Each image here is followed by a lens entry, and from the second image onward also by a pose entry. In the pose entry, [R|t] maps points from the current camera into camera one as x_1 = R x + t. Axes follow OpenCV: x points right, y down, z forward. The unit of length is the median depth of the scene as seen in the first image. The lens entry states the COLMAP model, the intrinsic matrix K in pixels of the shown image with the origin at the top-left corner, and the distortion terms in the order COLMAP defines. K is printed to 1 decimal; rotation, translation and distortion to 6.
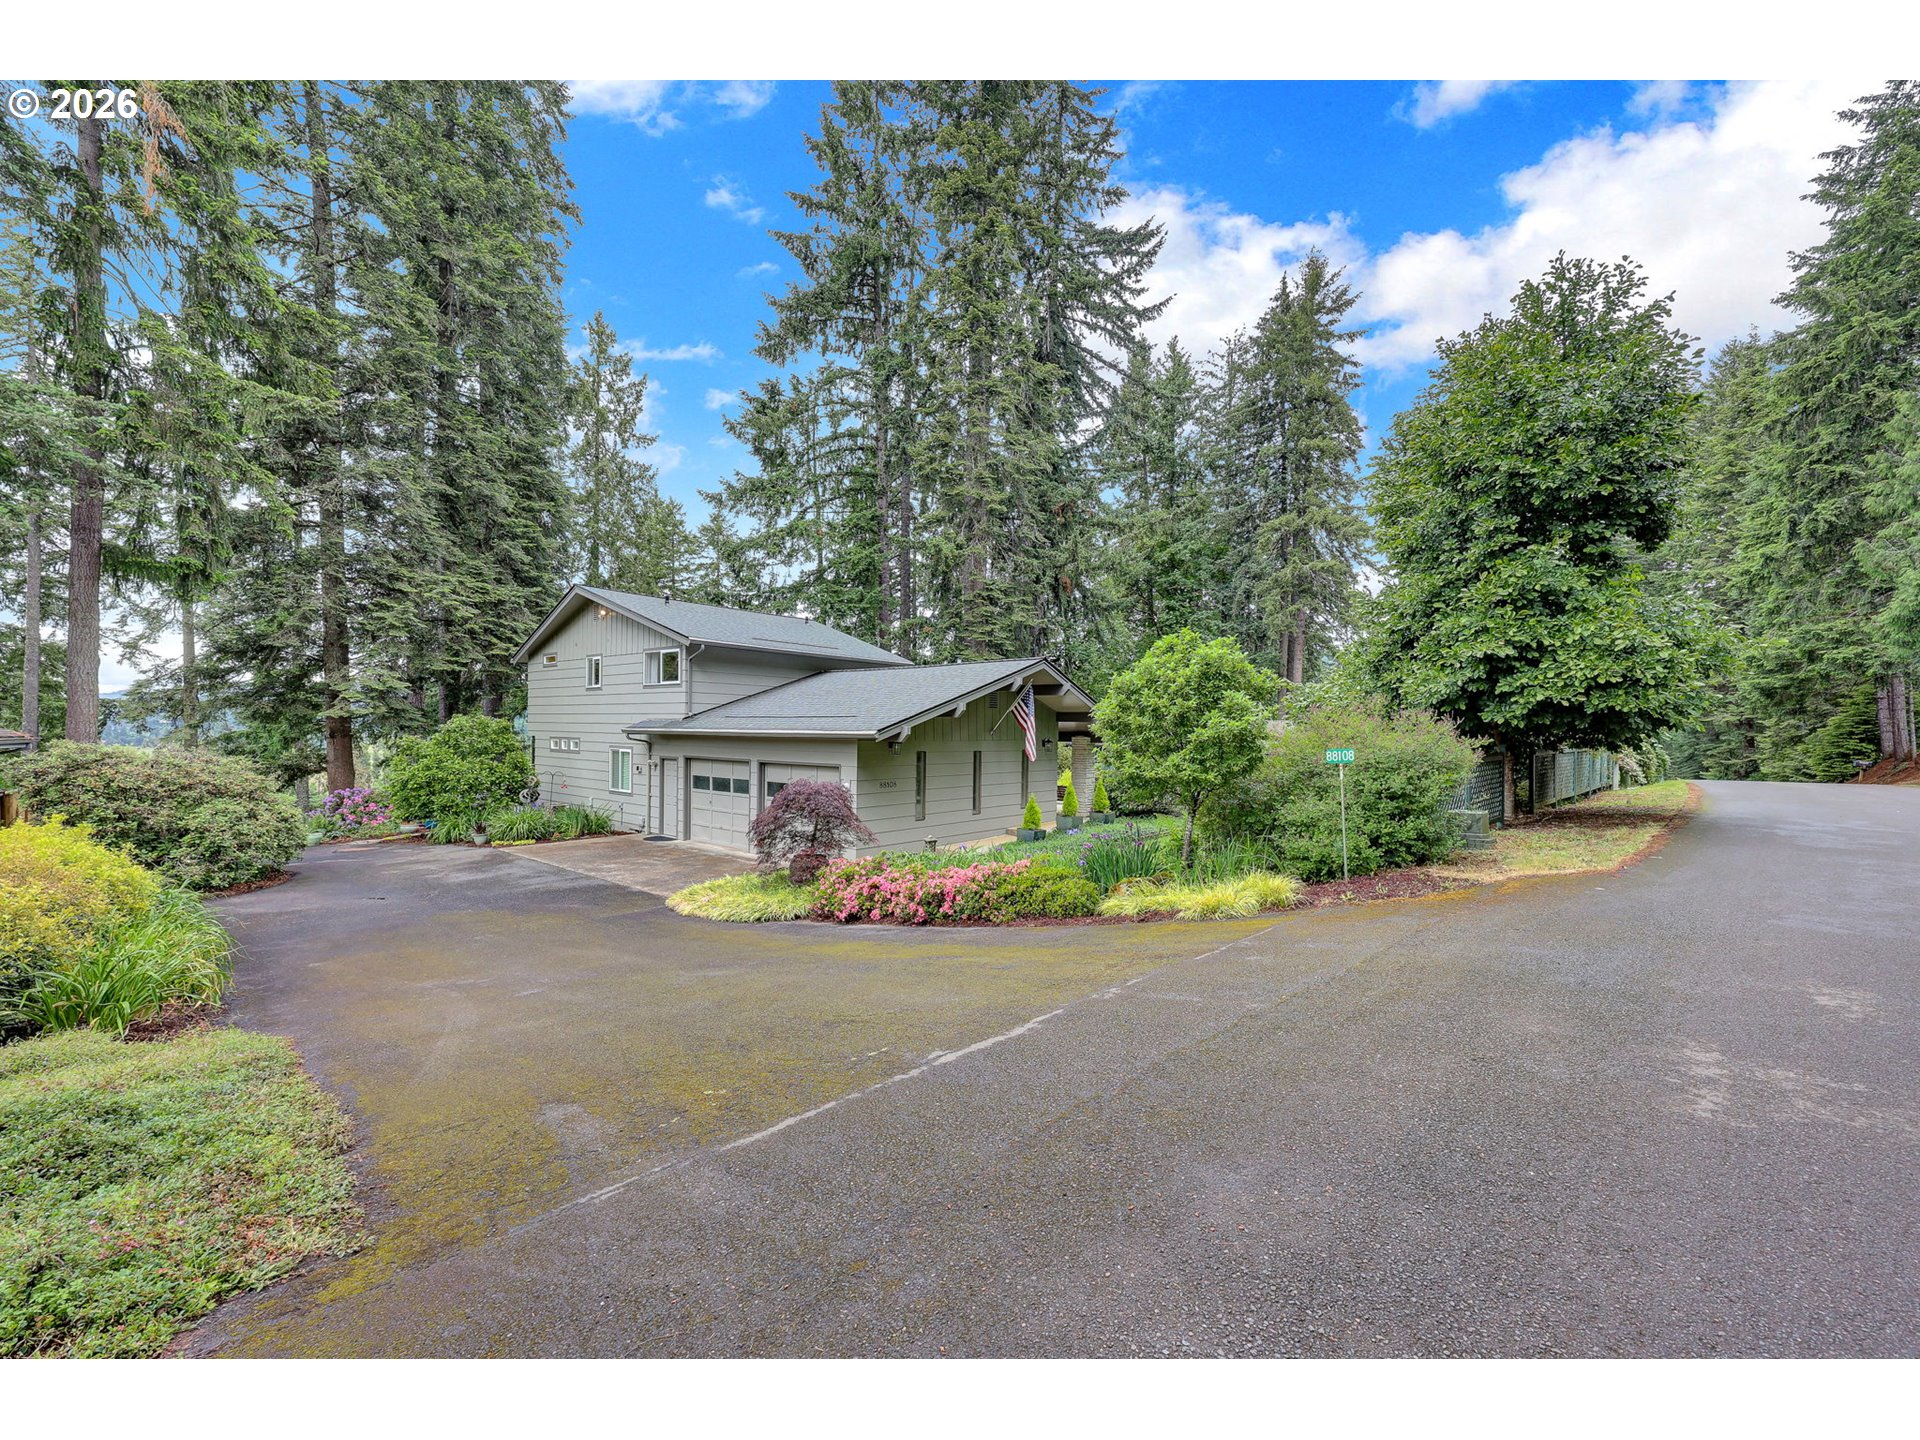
lens RADIAL K [[769.5, 0, 957.9], [0, 769.5, 750.9], [0, 0, 1]] dist [0.001439, -0.000128]
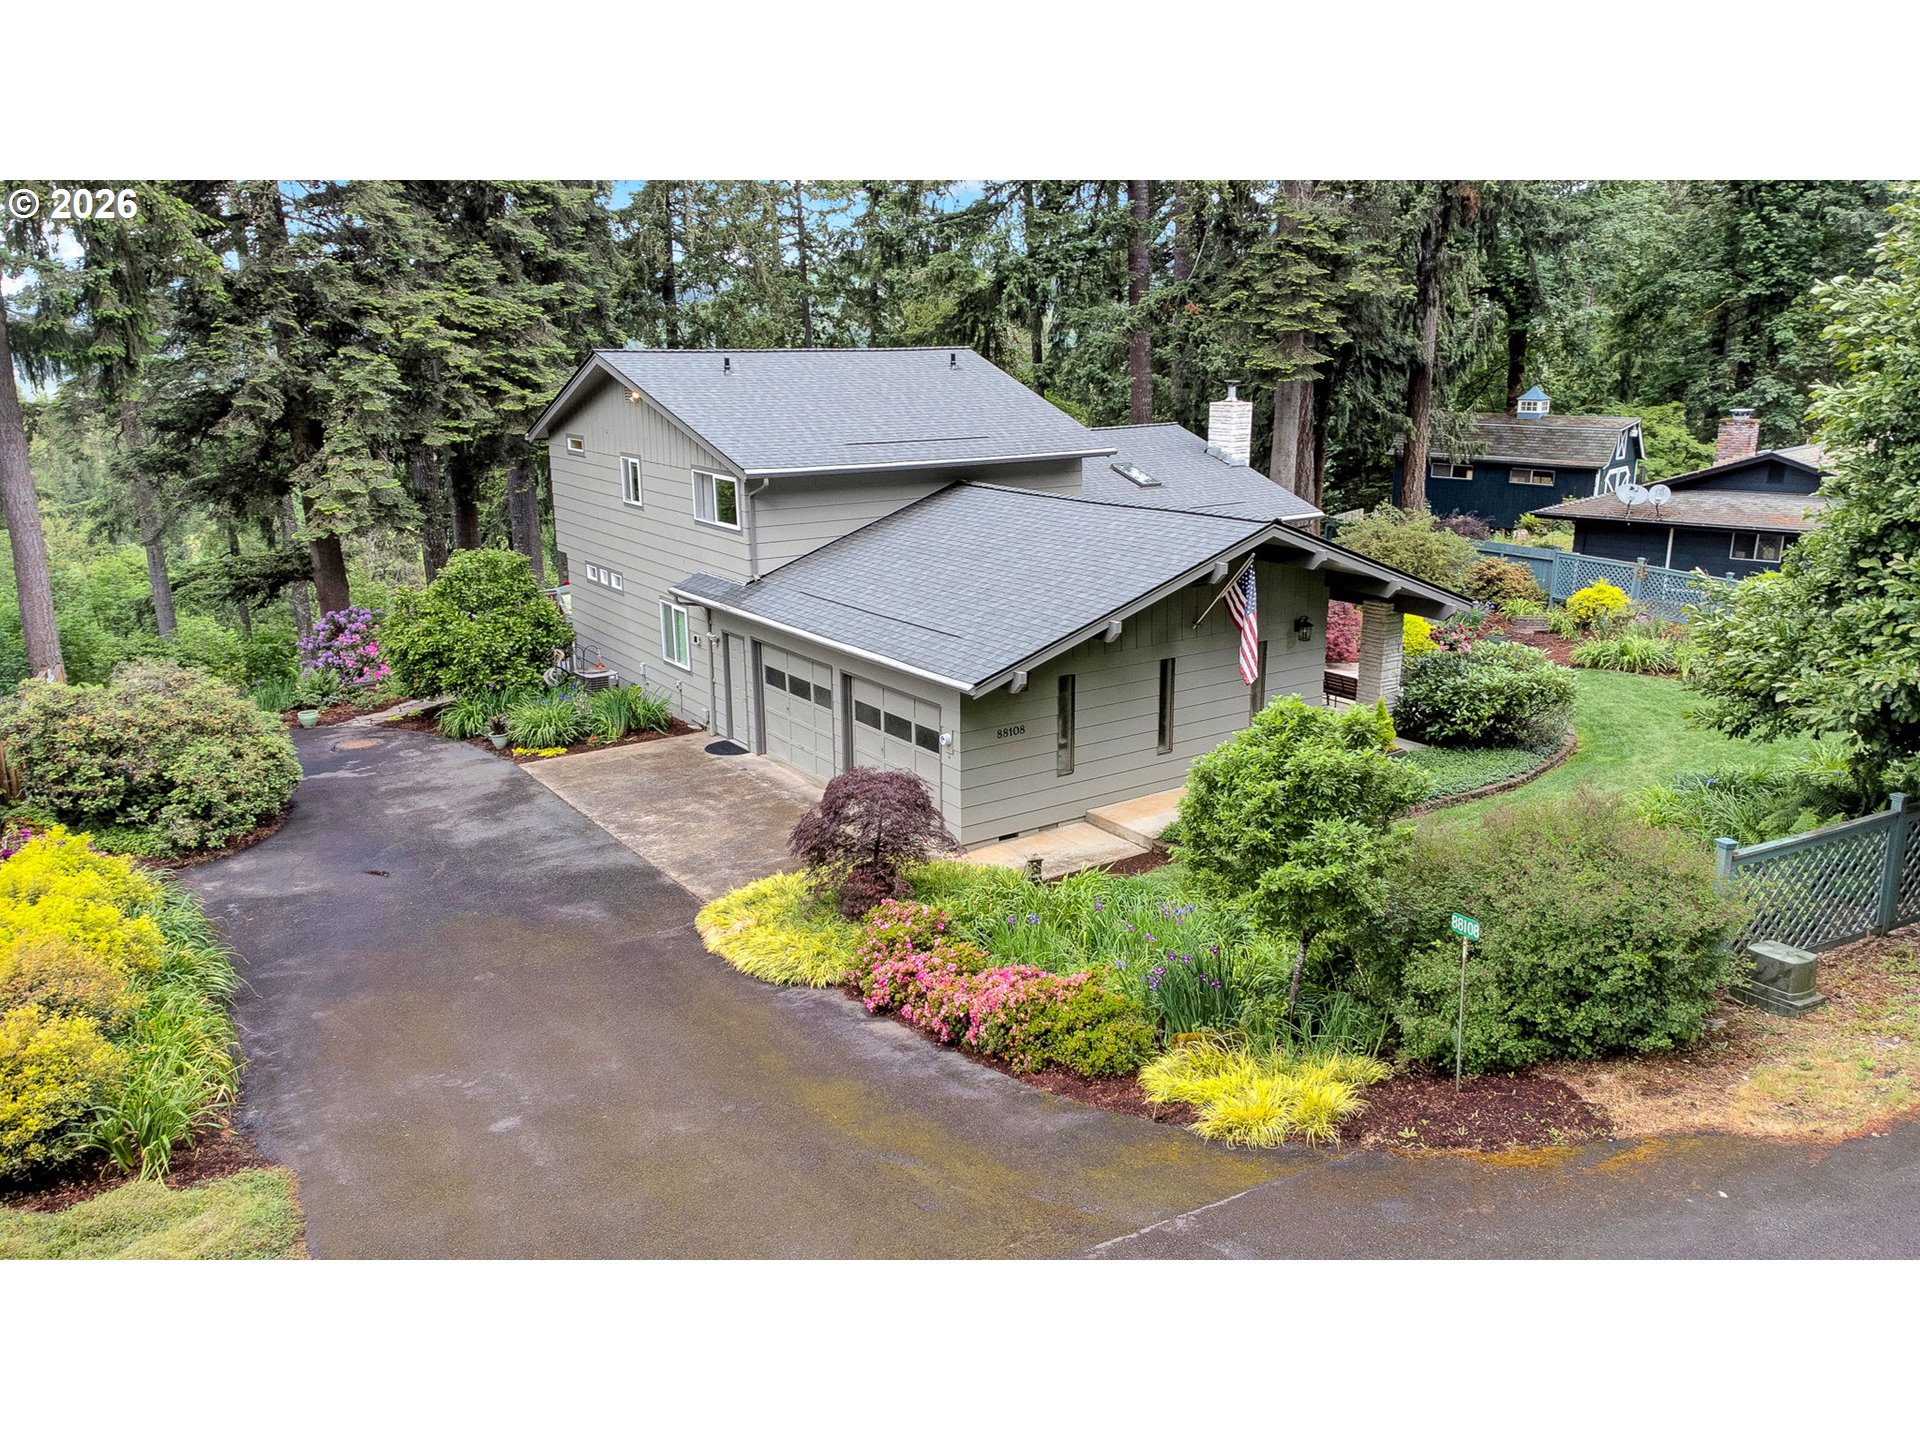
lens RADIAL K [[1425.8, 0, 969.3], [0, 1425.8, 715.5], [0, 0, 1]] dist [0.040290, 0.017149]
pose [[0.962850, 0.048757, -0.265599, 0.134189], [0.017873, 0.969902, 0.242841, -0.178537], [0.269445, -0.238566, 0.932998, -0.118301]]
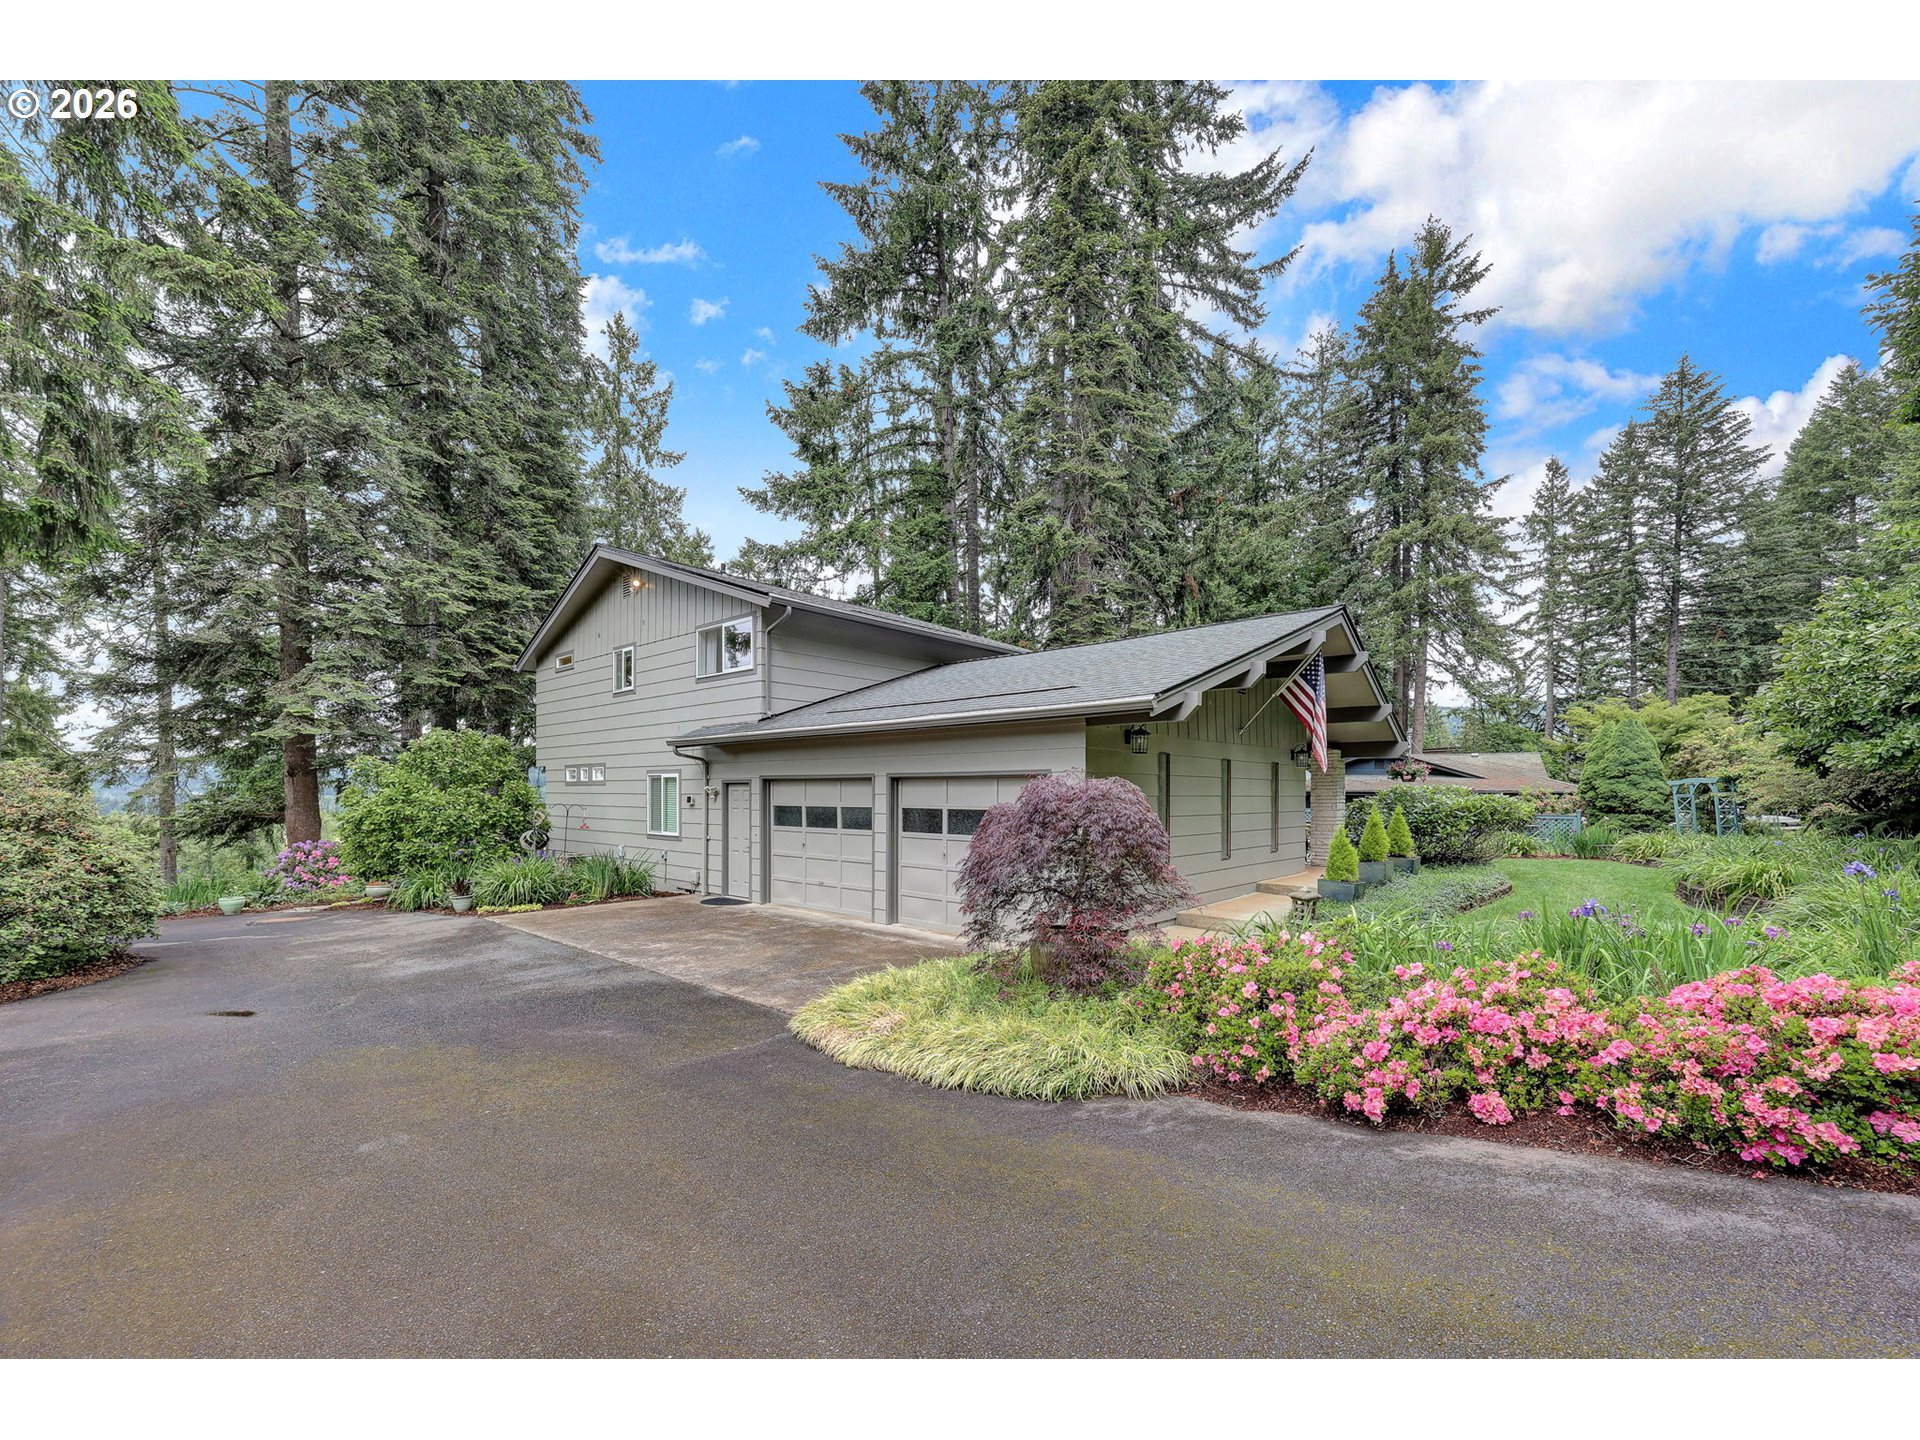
lens RADIAL K [[769.5, 0, 943.2], [0, 769.5, 812.4], [0, 0, 1]] dist [0.001439, -0.000128]
pose [[0.999292, -0.010017, -0.036267, -0.134196], [0.009795, 0.999932, -0.006280, 0.033133], [0.036327, 0.005920, 0.999322, 0.261910]]
